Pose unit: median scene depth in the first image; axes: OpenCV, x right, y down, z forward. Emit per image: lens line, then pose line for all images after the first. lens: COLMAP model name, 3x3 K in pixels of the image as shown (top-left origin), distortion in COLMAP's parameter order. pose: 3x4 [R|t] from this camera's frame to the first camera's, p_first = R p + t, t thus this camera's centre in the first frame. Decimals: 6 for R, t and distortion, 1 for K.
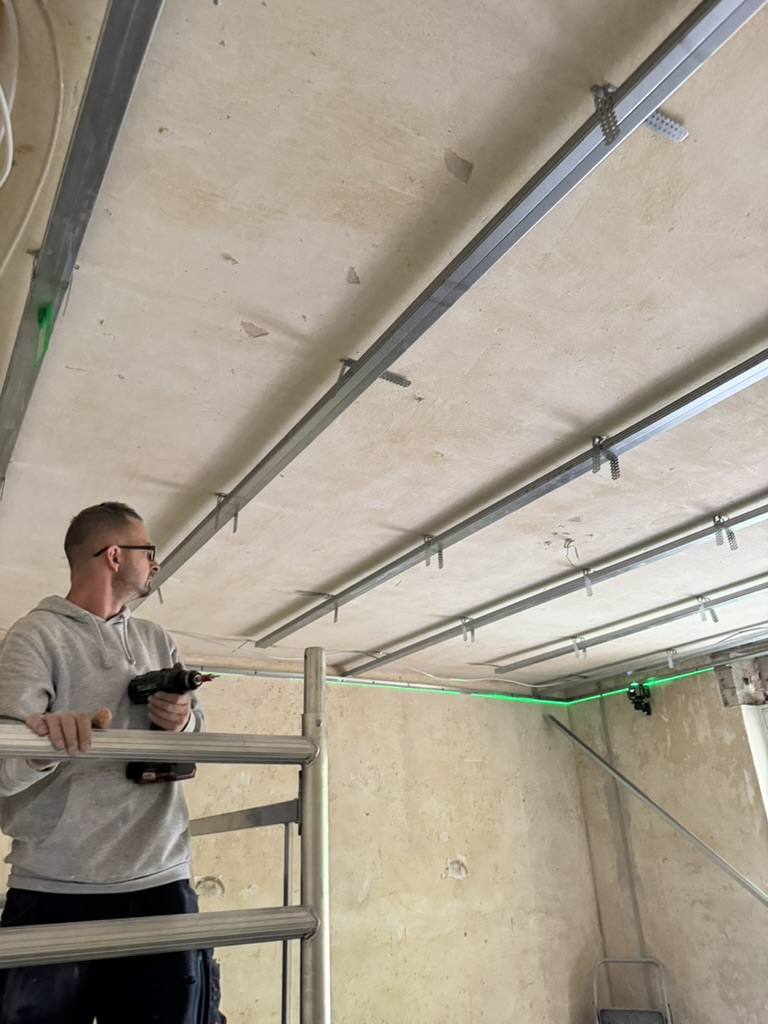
lens RADIAL K [[725.8, 0, 384.0], [0, 725.8, 512.0], [0, 0, 1]] dist [0.042333, -0.052601]
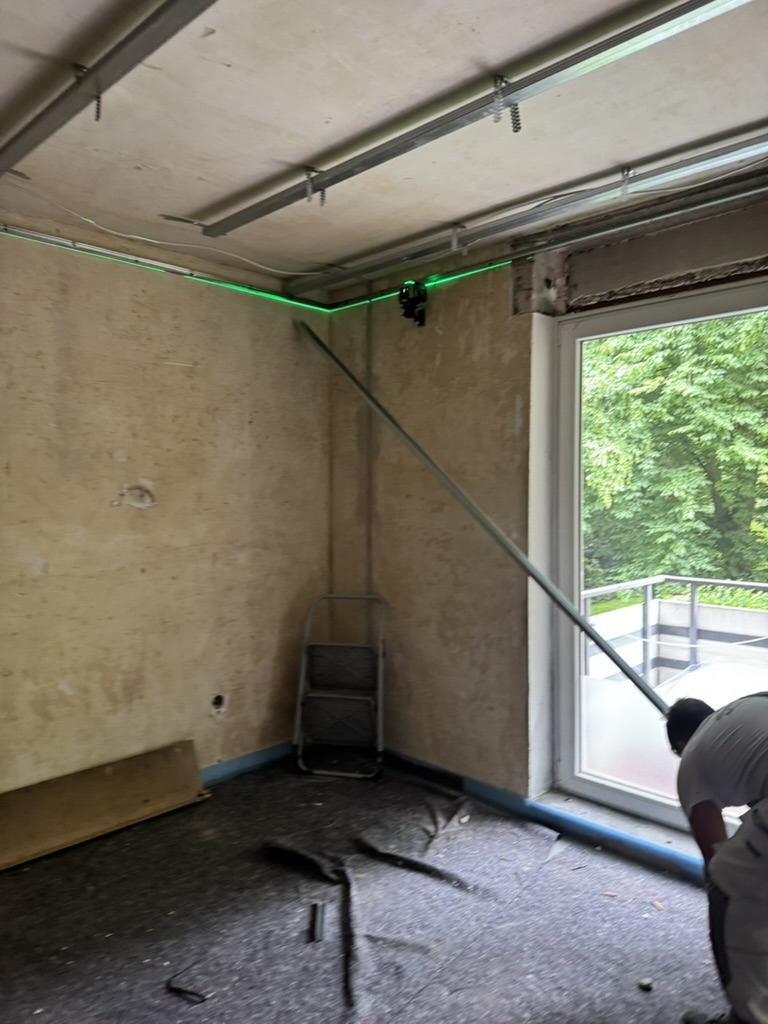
lens RADIAL K [[712.1, 0, 384.0], [0, 712.1, 512.0], [0, 0, 1]] dist [0.151123, -0.226893]
pose [[0.974007, 0.033841, 0.223974, 0.176294], [-0.129641, 0.894105, 0.428683, 0.145770], [-0.185750, -0.446577, 0.875252, 0.283408]]
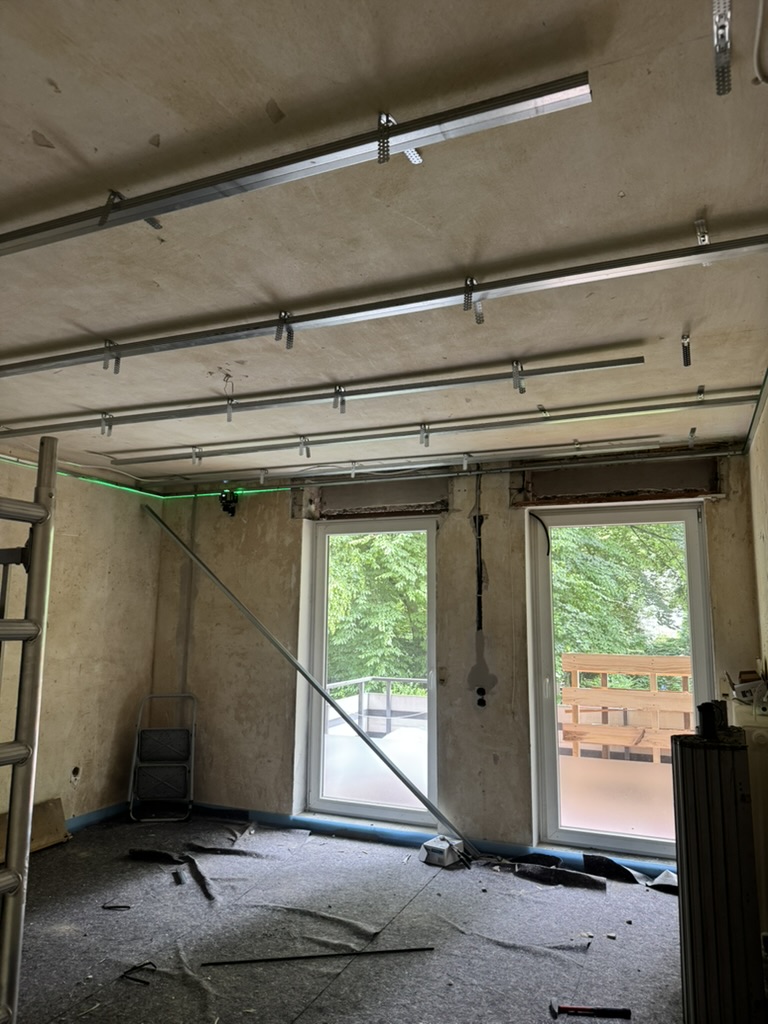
lens RADIAL K [[712.1, 0, 384.0], [0, 712.1, 512.0], [0, 0, 1]] dist [0.151123, -0.226893]
pose [[0.821265, 0.135550, 0.554212, -0.104473], [-0.281020, 0.941472, 0.186165, -0.027048], [-0.496540, -0.308635, 0.811290, -0.109383]]
